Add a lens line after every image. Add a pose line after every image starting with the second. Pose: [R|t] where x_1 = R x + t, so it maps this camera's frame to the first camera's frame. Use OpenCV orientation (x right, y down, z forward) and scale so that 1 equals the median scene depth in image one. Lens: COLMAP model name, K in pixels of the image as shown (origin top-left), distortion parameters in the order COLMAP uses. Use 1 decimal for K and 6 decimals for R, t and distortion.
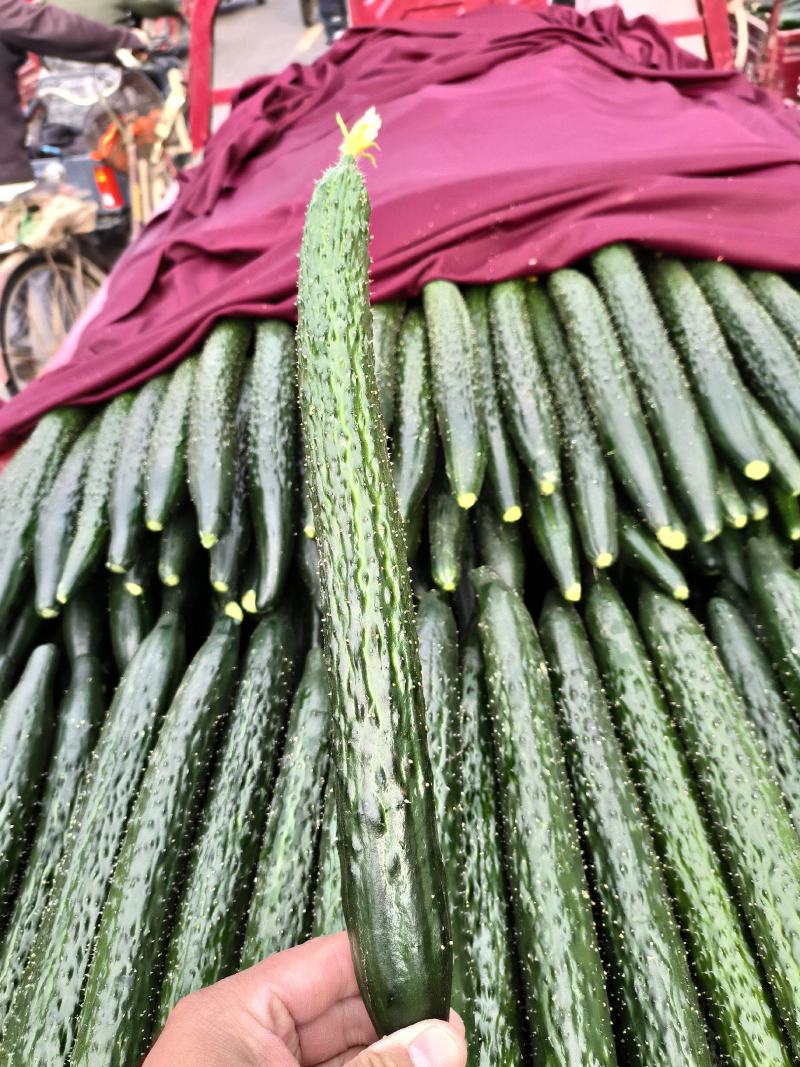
lens RADIAL K [[829.5, 0, 400.0], [0, 829.5, 533.5], [0, 0, 1]] dist [0.058262, -0.101877]
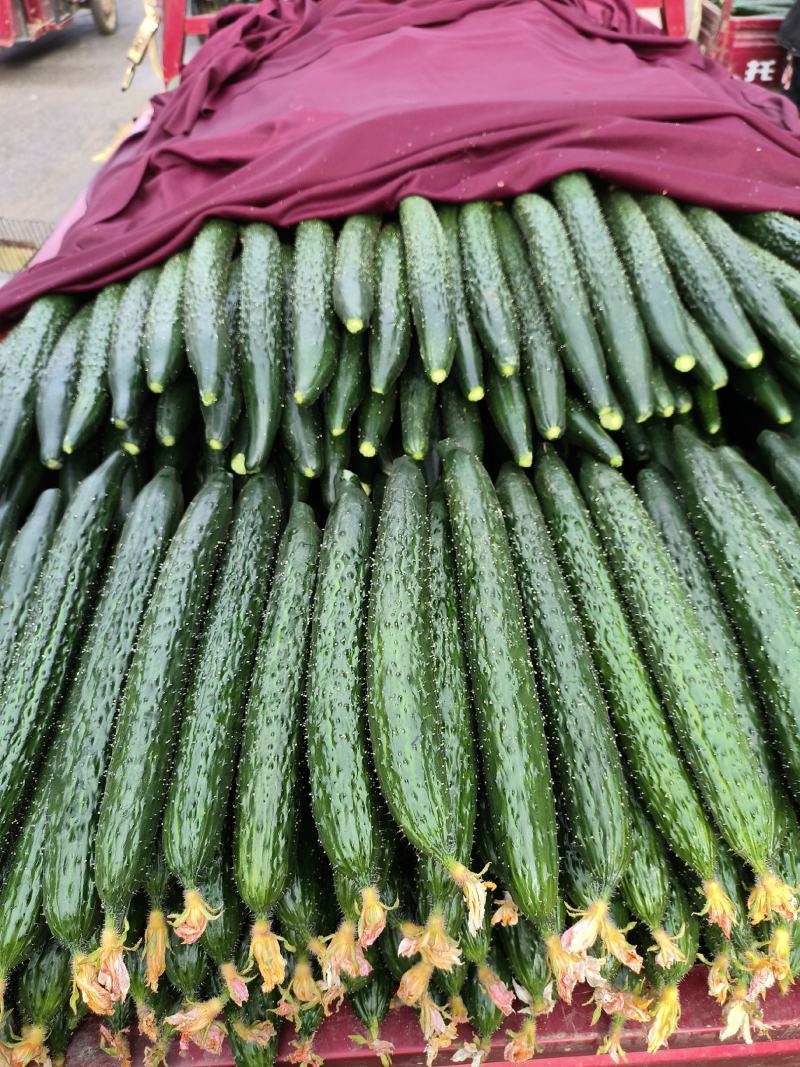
lens RADIAL K [[829.5, 0, 400.0], [0, 829.5, 533.5], [0, 0, 1]] dist [0.058262, -0.101877]
pose [[0.995947, 0.044538, 0.078141, -0.053284], [-0.047036, 0.998430, 0.030431, 0.146067], [-0.076663, -0.033983, 0.996478, -0.147741]]
